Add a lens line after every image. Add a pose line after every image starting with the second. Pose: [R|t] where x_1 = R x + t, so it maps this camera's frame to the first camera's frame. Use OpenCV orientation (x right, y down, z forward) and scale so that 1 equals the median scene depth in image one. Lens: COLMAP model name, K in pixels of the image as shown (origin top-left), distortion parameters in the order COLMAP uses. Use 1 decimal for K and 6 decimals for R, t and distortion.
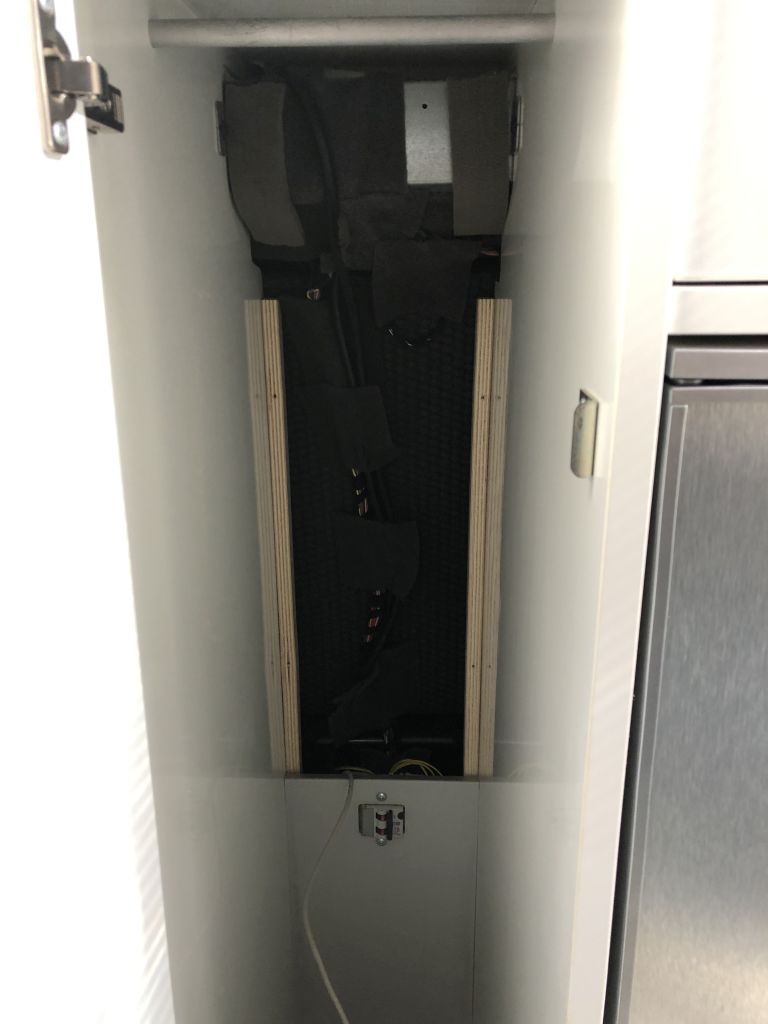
lens RADIAL K [[841.8, 0, 383.9], [0, 841.8, 514.8], [0, 0, 1]] dist [0.000948, 0.011414]
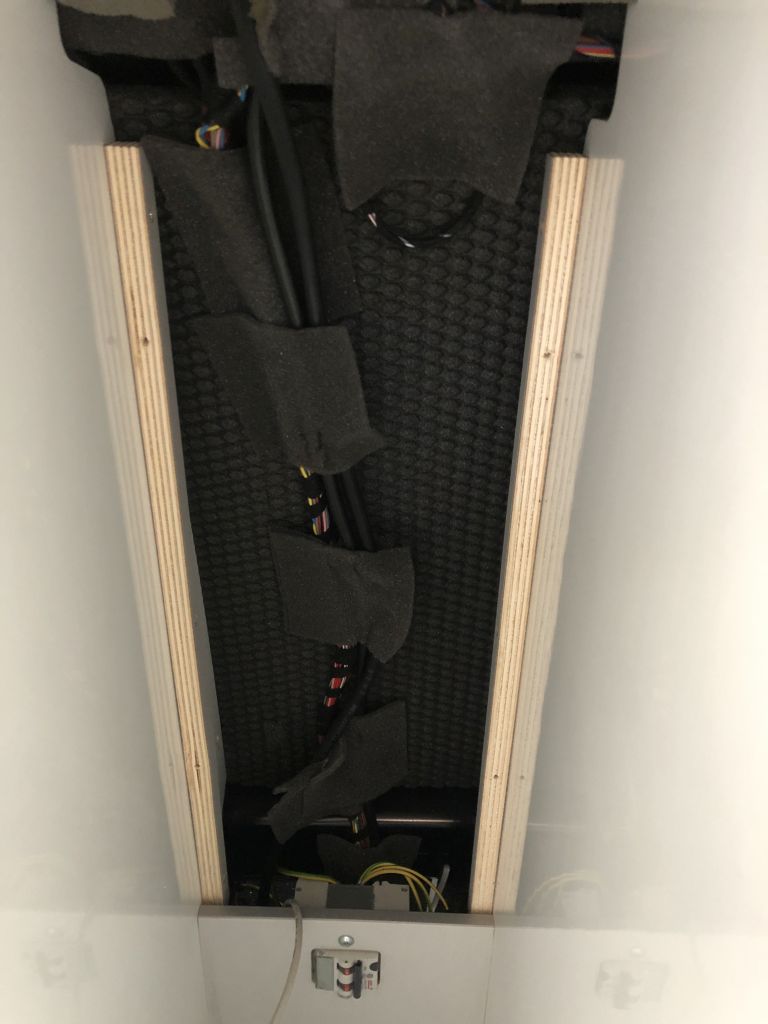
lens RADIAL K [[841.8, 0, 384.6], [0, 841.8, 507.0], [0, 0, 1]] dist [0.000948, 0.011414]
pose [[0.999566, 0.018294, 0.023080, 0.006426], [-0.021904, 0.985648, 0.167384, -0.119986], [-0.019686, -0.167817, 0.985622, 0.431118]]
